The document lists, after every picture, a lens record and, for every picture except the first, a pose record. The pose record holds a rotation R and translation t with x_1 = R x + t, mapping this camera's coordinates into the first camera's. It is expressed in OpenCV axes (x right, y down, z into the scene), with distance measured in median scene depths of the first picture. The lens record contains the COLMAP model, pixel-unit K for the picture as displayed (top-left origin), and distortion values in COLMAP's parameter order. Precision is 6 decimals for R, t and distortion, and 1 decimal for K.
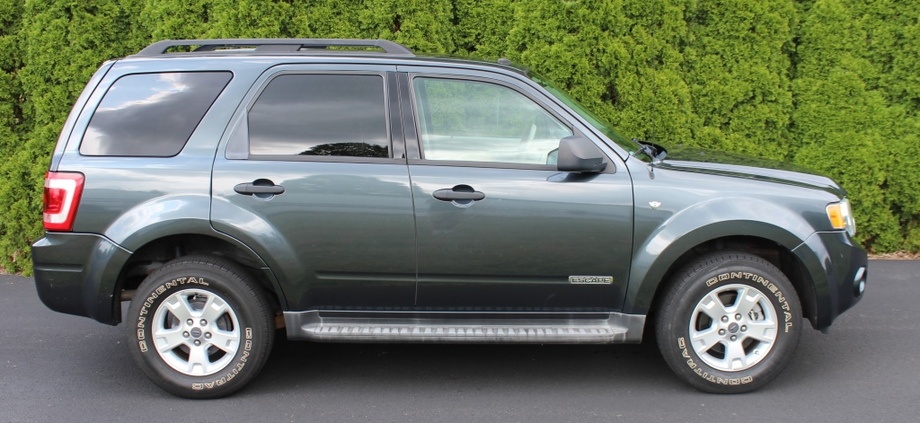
lens RADIAL K [[500.8, 0, 459.2], [0, 500.8, 214.4], [0, 0, 1]] dist [-0.021074, 0.004319]
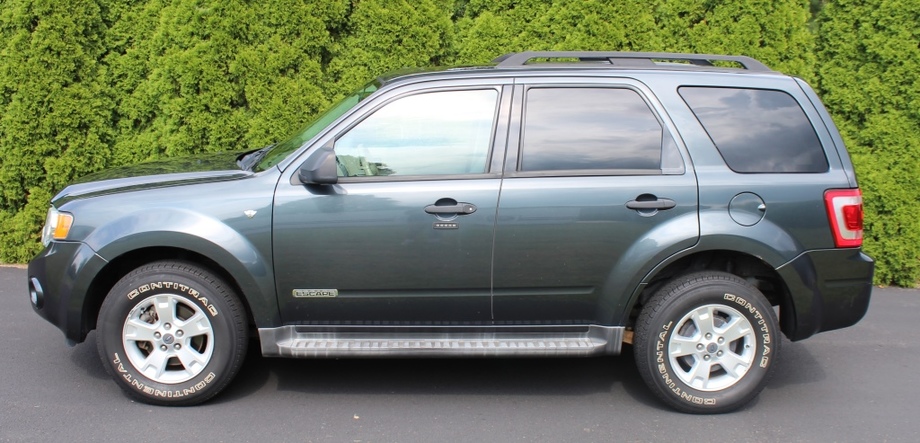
lens RADIAL K [[509.6, 0, 450.2], [0, 509.6, 216.4], [0, 0, 1]] dist [-0.022492, 0.006087]
pose [[0.998379, 0.024869, 0.051194, 0.662601], [-0.023715, 0.999453, -0.023040, 0.003834], [-0.051739, 0.021789, 0.998423, -0.032963]]
